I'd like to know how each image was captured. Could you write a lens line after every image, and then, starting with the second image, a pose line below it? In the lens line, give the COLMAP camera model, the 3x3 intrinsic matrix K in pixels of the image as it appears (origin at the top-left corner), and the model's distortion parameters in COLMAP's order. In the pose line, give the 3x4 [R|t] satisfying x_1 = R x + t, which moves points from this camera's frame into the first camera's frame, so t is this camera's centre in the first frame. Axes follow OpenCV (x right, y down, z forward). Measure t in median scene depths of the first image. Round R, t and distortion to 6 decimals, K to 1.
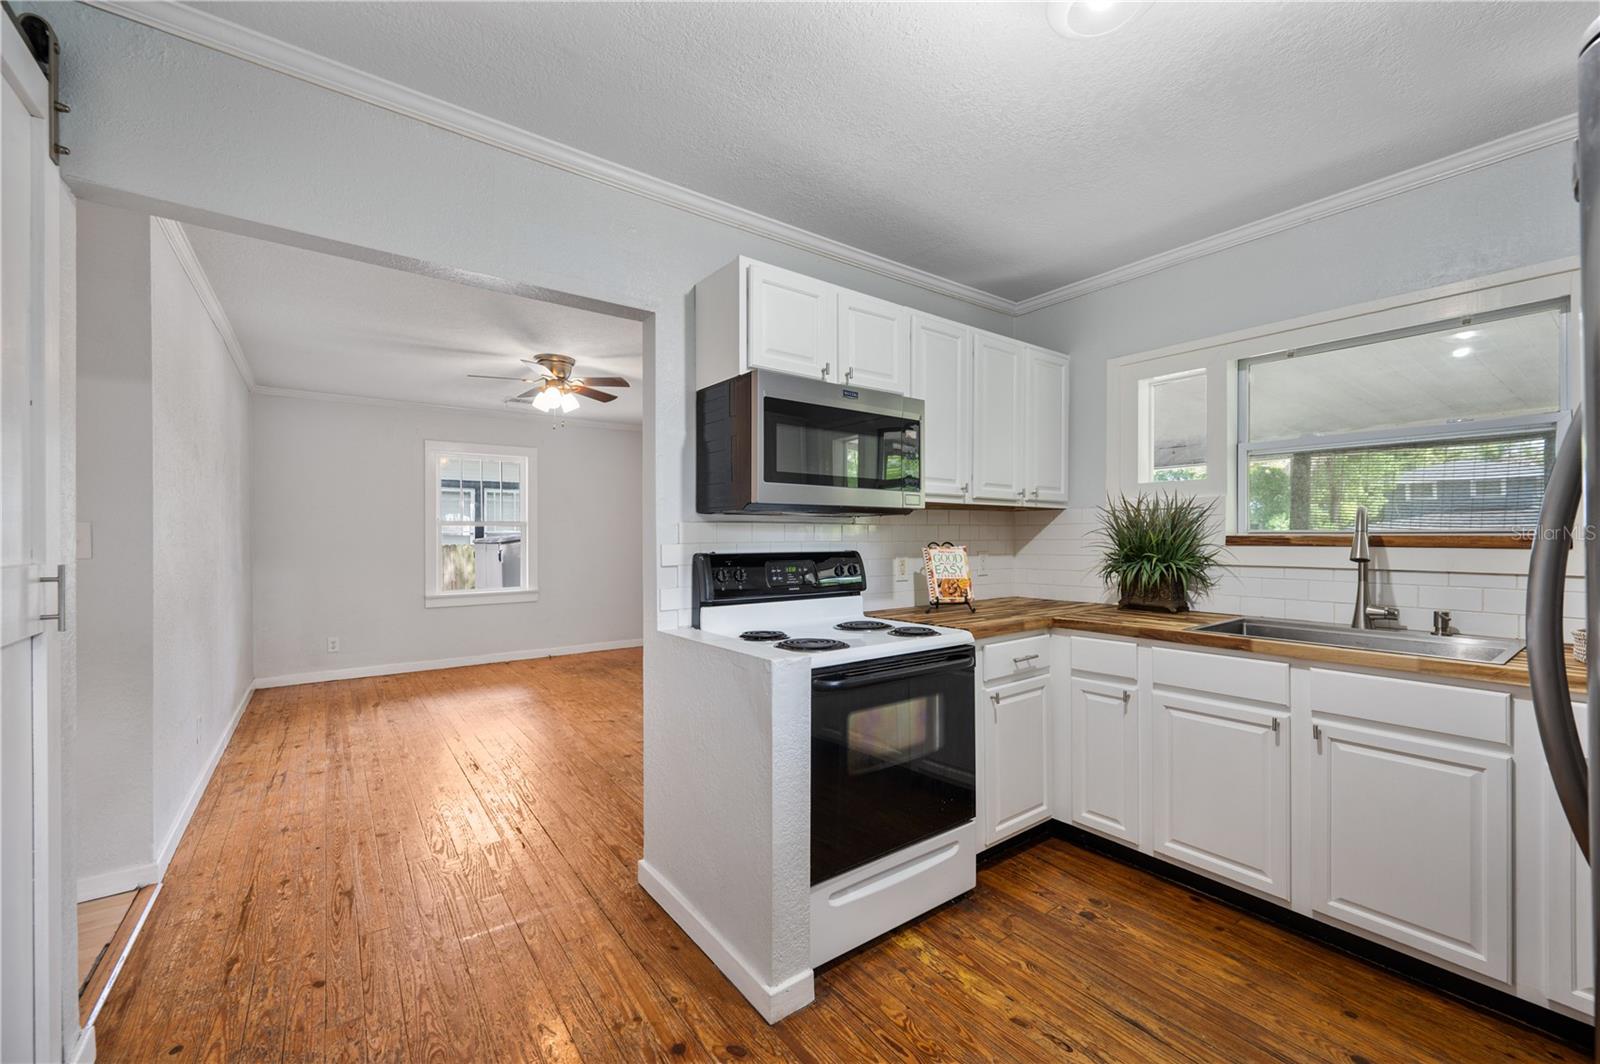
lens RADIAL K [[641.1, 0, 794.6], [0, 641.1, 535.4], [0, 0, 1]] dist [-0.001000, -0.000308]
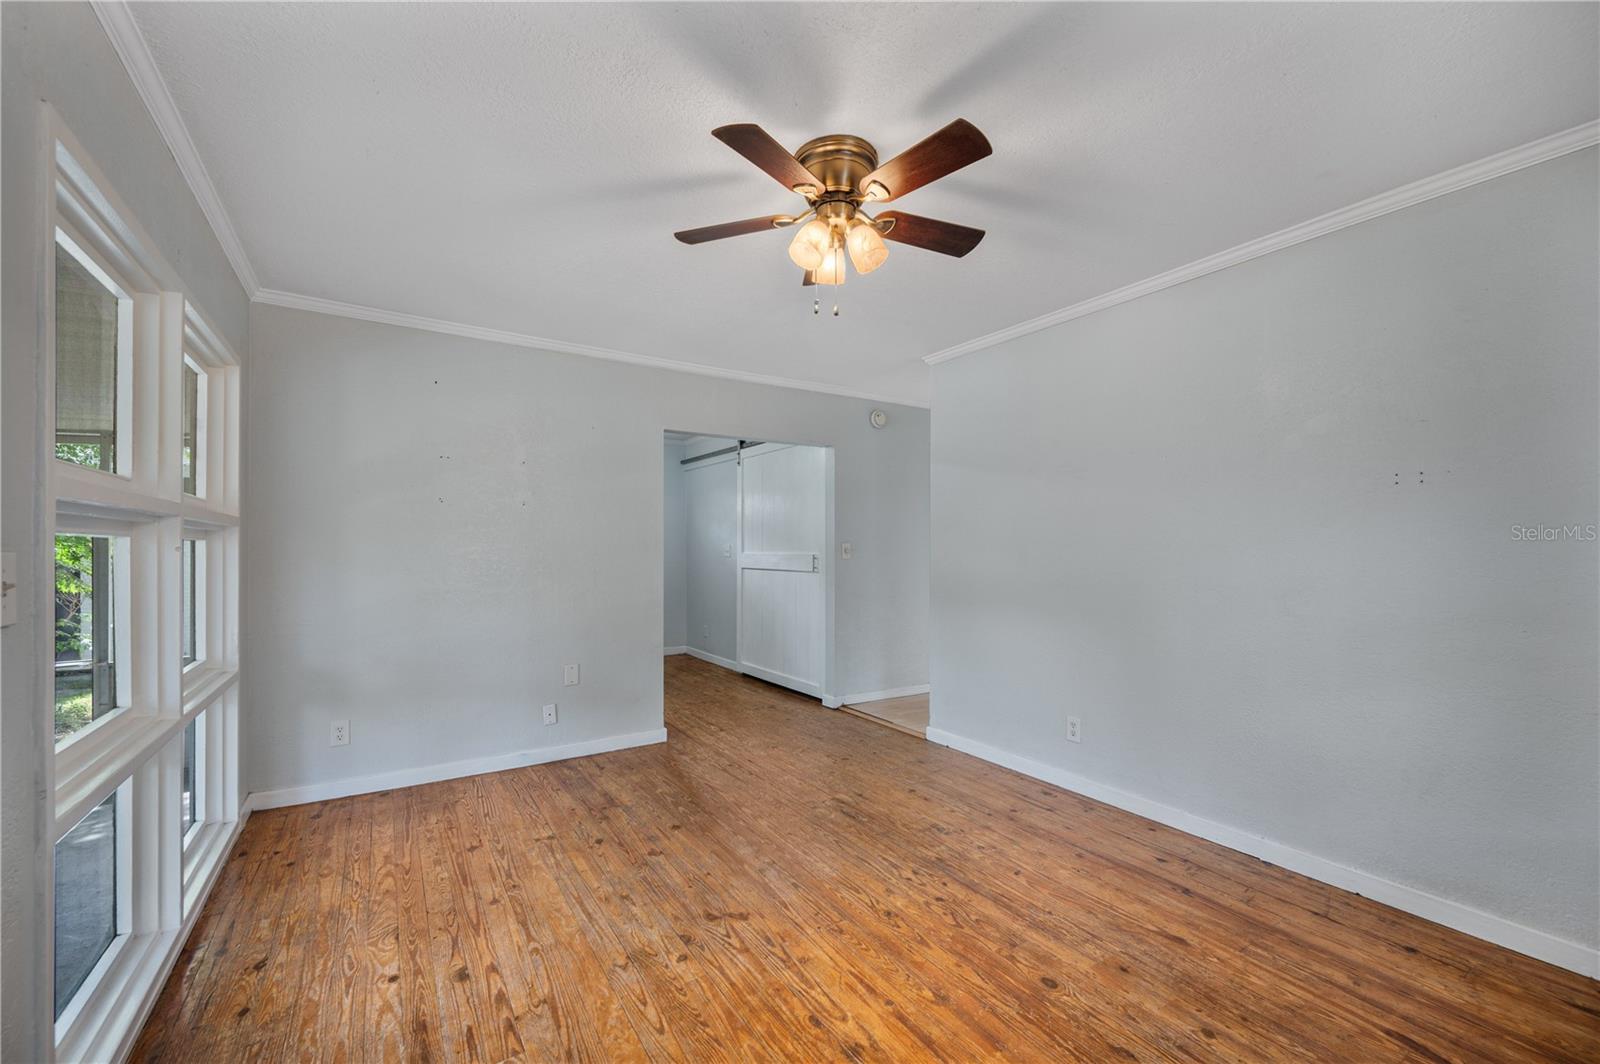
lens RADIAL K [[641.1, 0, 794.6], [0, 641.1, 535.4], [0, 0, 1]] dist [-0.001000, -0.000308]
pose [[-0.998433, 0.008279, 0.055343, -0.197075], [0.007452, 0.999858, -0.015130, -0.002320], [-0.055460, -0.014694, -0.998353, 0.777840]]
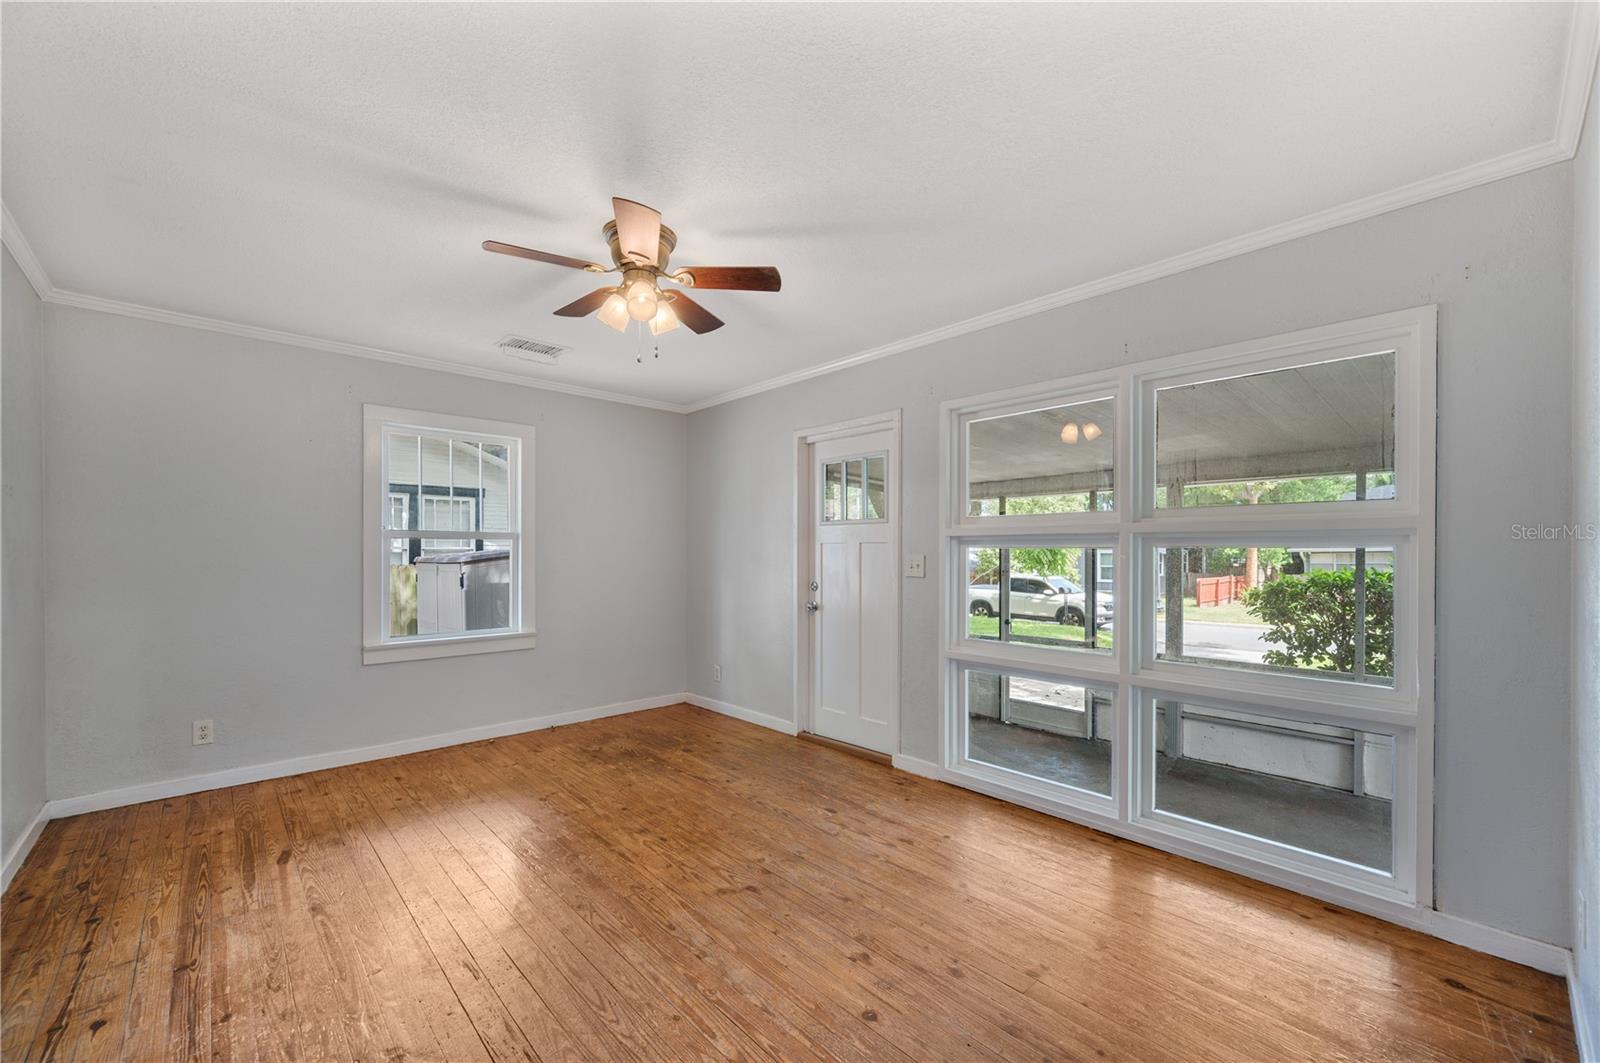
lens RADIAL K [[634.9, 0, 800.0], [0, 634.9, 556.0], [0, 0, 1]] dist [-0.001057, -0.000156]
pose [[0.992947, 0.007773, 0.118306, -0.160519], [-0.007806, 0.999970, -0.000185, 0.001423], [-0.118304, -0.000740, 0.992977, 0.233702]]
